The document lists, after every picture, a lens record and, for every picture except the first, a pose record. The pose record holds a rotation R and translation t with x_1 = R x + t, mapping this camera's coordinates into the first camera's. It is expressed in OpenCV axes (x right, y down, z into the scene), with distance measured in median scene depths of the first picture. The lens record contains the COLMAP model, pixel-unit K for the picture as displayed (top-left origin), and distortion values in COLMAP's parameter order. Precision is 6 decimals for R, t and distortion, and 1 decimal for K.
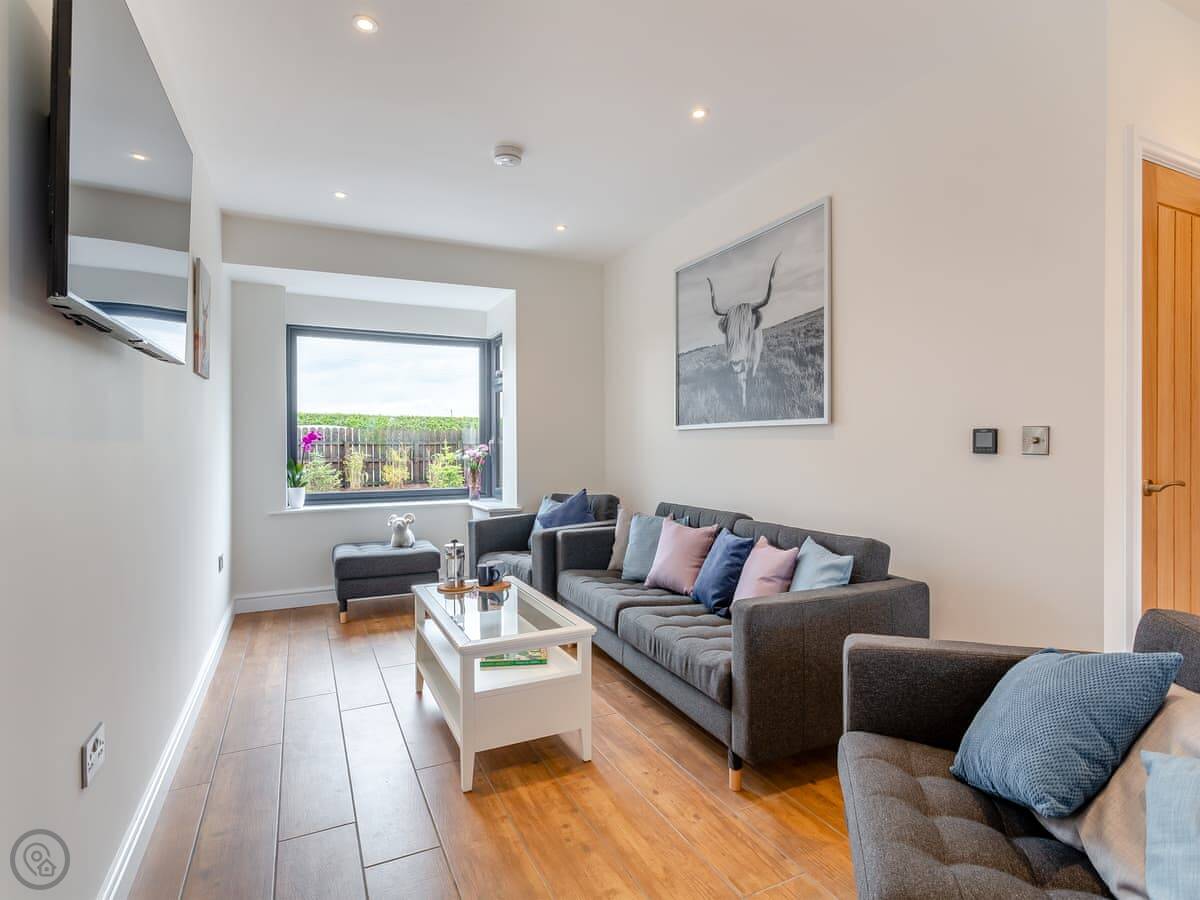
lens RADIAL K [[625.4, 0, 593.4], [0, 625.4, 447.3], [0, 0, 1]] dist [0.003662, 0.000114]
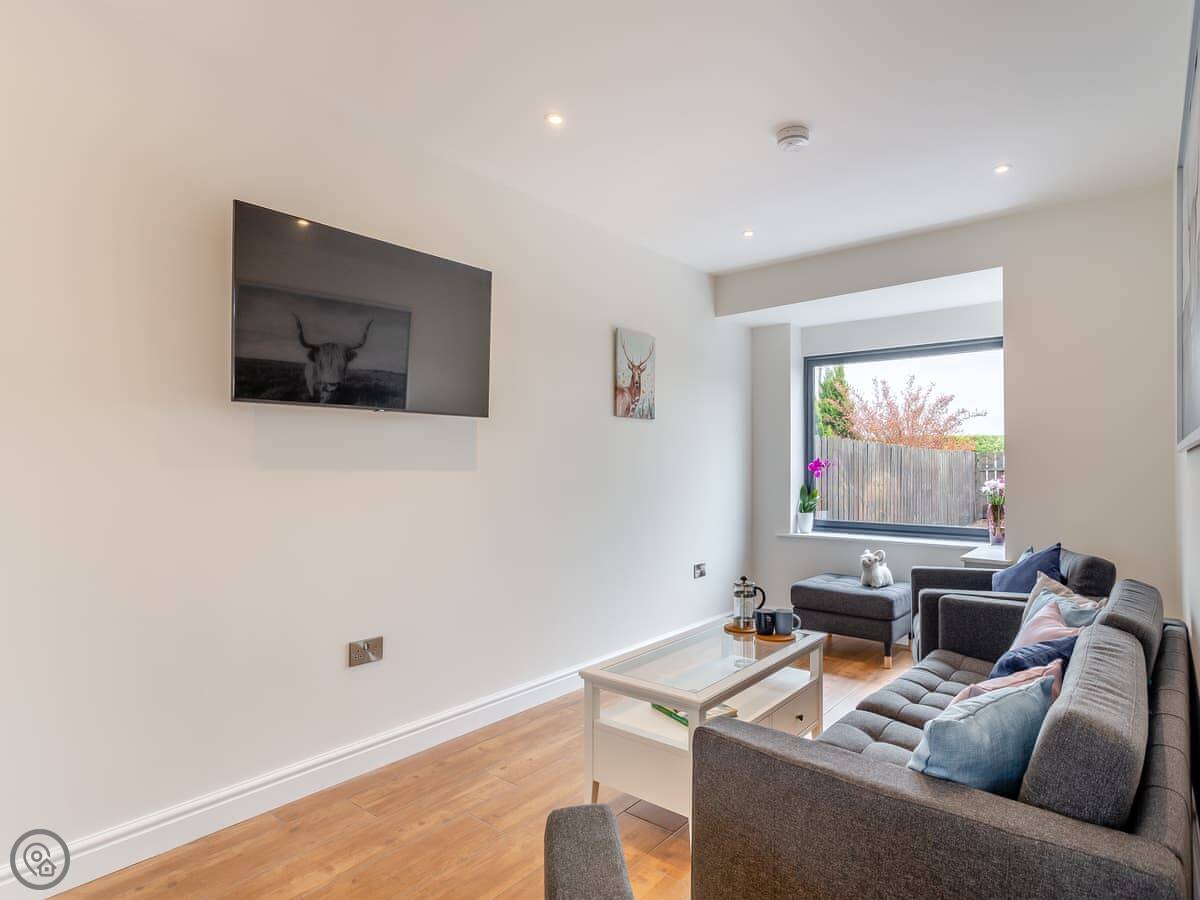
lens RADIAL K [[649.4, 0, 651.2], [0, 649.4, 452.7], [0, 0, 1]] dist [-0.001884, 0.000056]
pose [[0.451719, -0.015025, -0.892034, 0.384911], [-0.010462, 0.999700, -0.022136, -0.009185], [0.892099, 0.019332, 0.451426, 0.291973]]
